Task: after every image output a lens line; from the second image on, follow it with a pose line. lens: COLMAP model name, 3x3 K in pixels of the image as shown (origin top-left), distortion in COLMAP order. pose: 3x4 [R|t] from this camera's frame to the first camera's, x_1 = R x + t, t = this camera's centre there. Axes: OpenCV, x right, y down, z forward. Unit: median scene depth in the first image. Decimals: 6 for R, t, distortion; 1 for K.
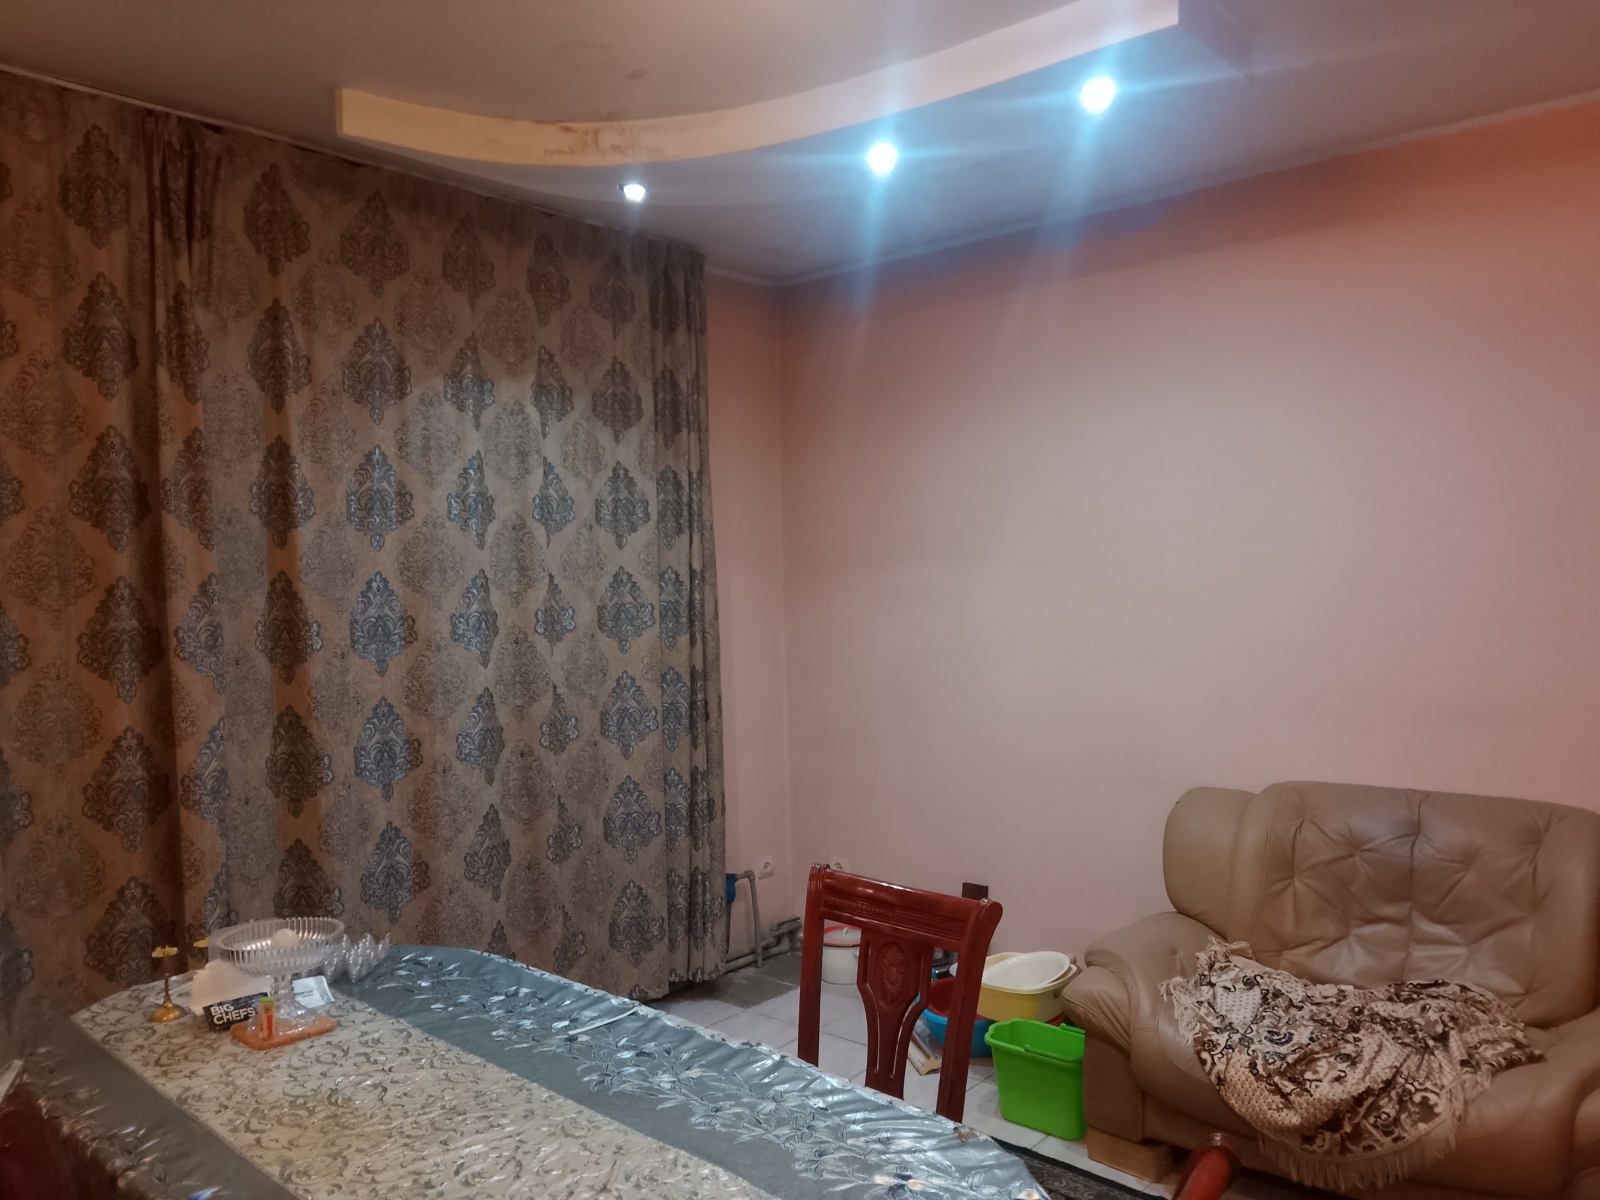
lens RADIAL K [[1175.1, 0, 804.2], [0, 1175.1, 601.3], [0, 0, 1]] dist [0.033417, -0.062603]
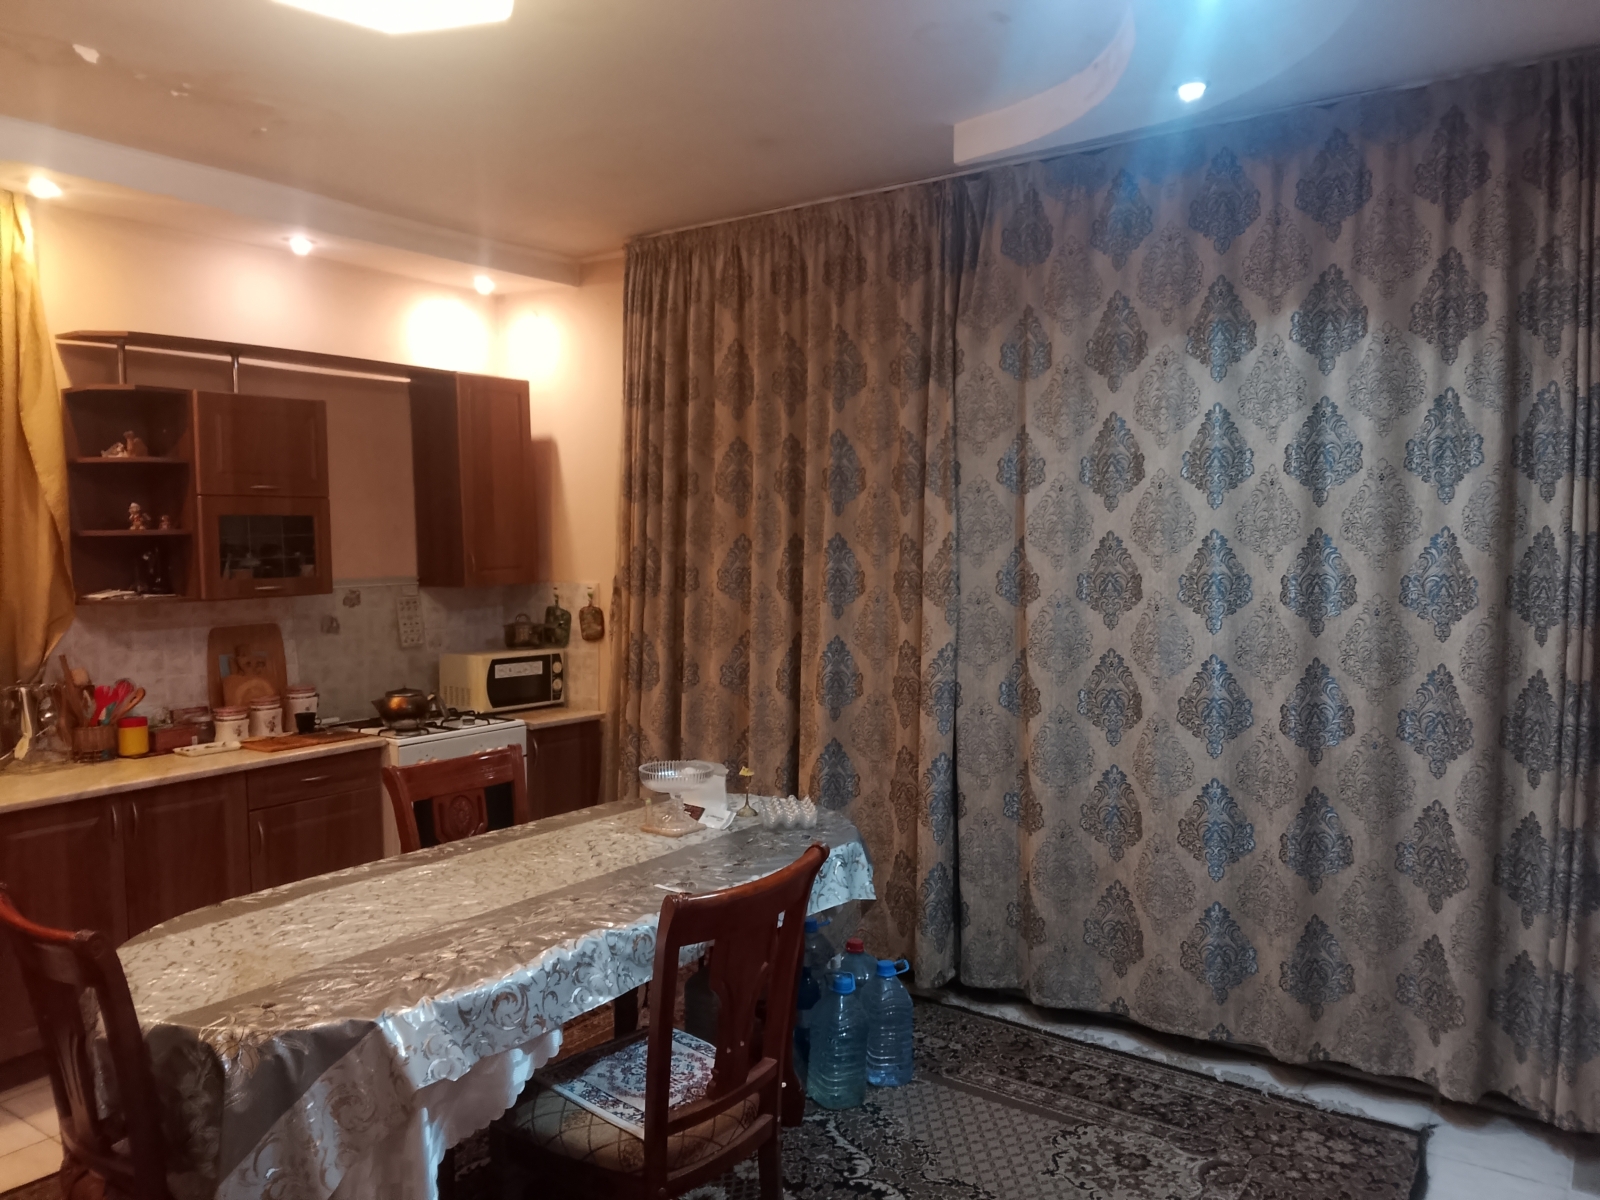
lens RADIAL K [[1175.1, 0, 800.4], [0, 1175.1, 603.0], [0, 0, 1]] dist [0.033417, -0.062603]
pose [[0.102570, 0.080203, -0.991487, 0.662821], [-0.021166, 0.996695, 0.078435, -0.037223], [0.994501, 0.012940, 0.103929, 0.599983]]
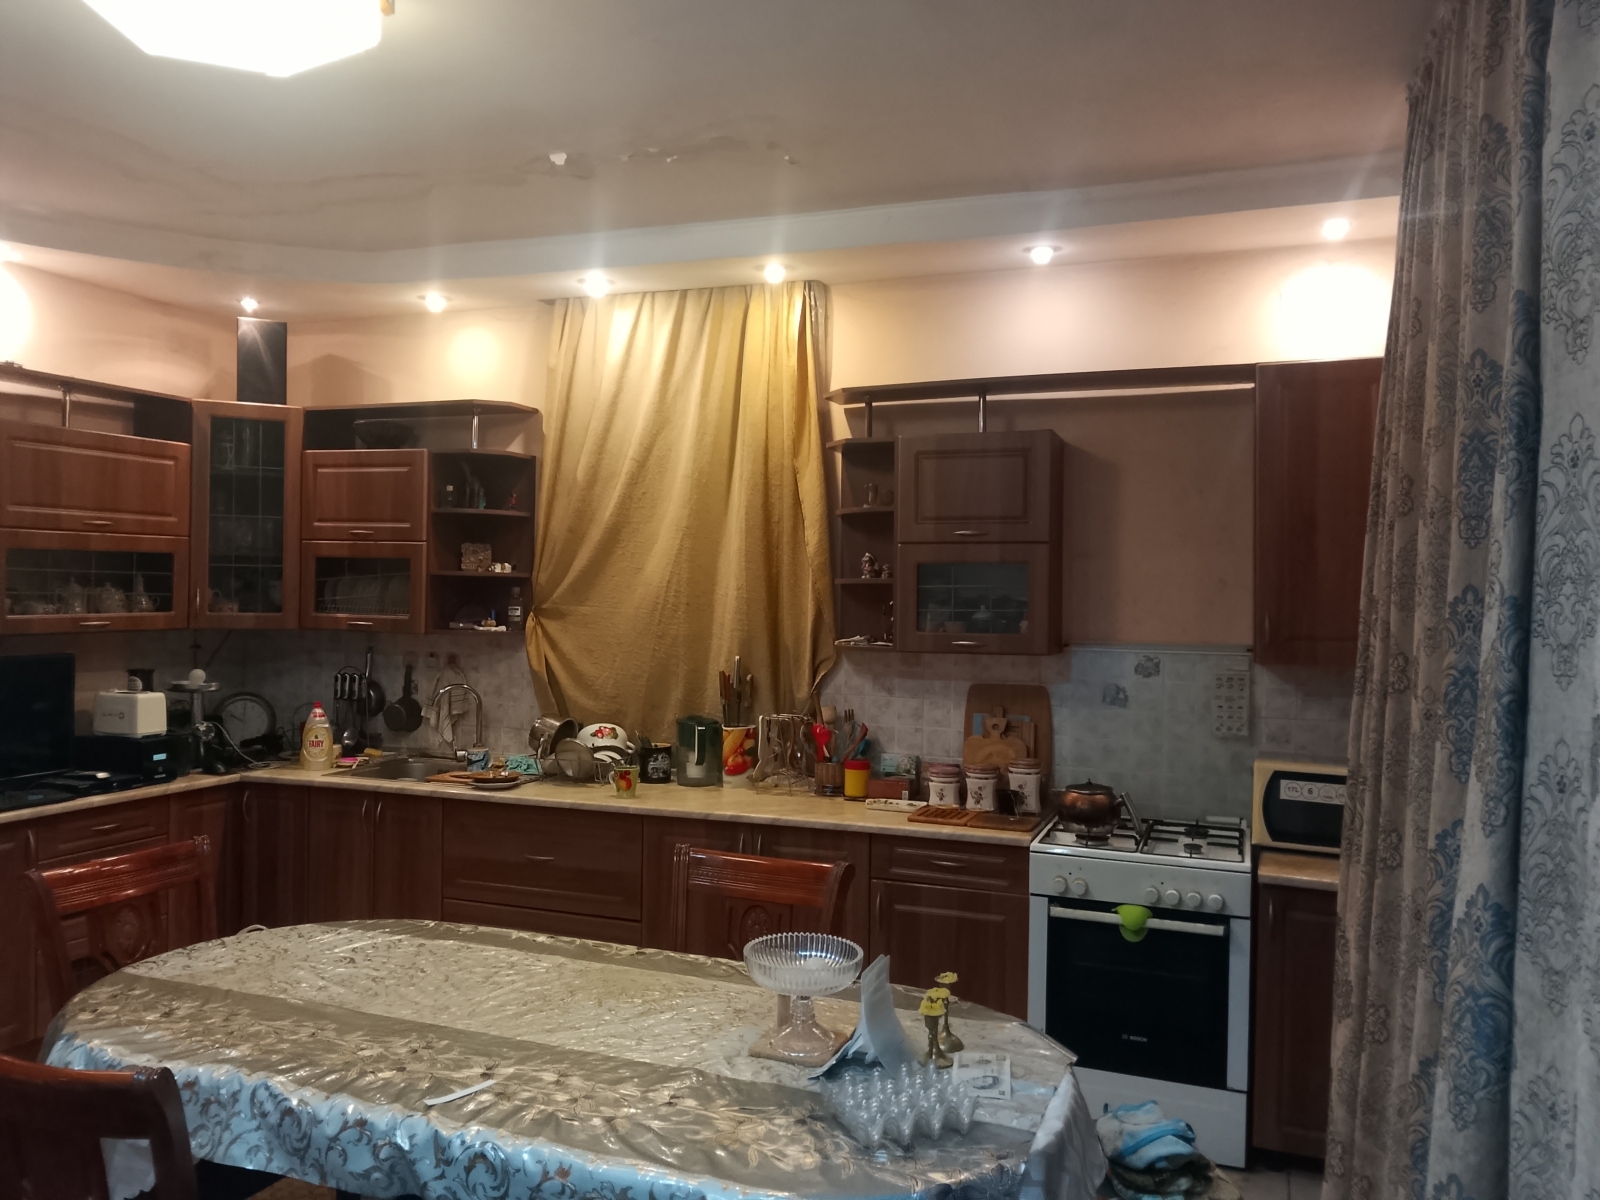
lens RADIAL K [[1175.1, 0, 799.3], [0, 1175.1, 601.6], [0, 0, 1]] dist [0.033417, -0.062603]
pose [[-0.932359, 0.012434, -0.361321, -0.050096], [-0.002807, 0.999129, 0.041626, -0.030147], [0.361524, 0.039824, -0.931512, 1.138566]]
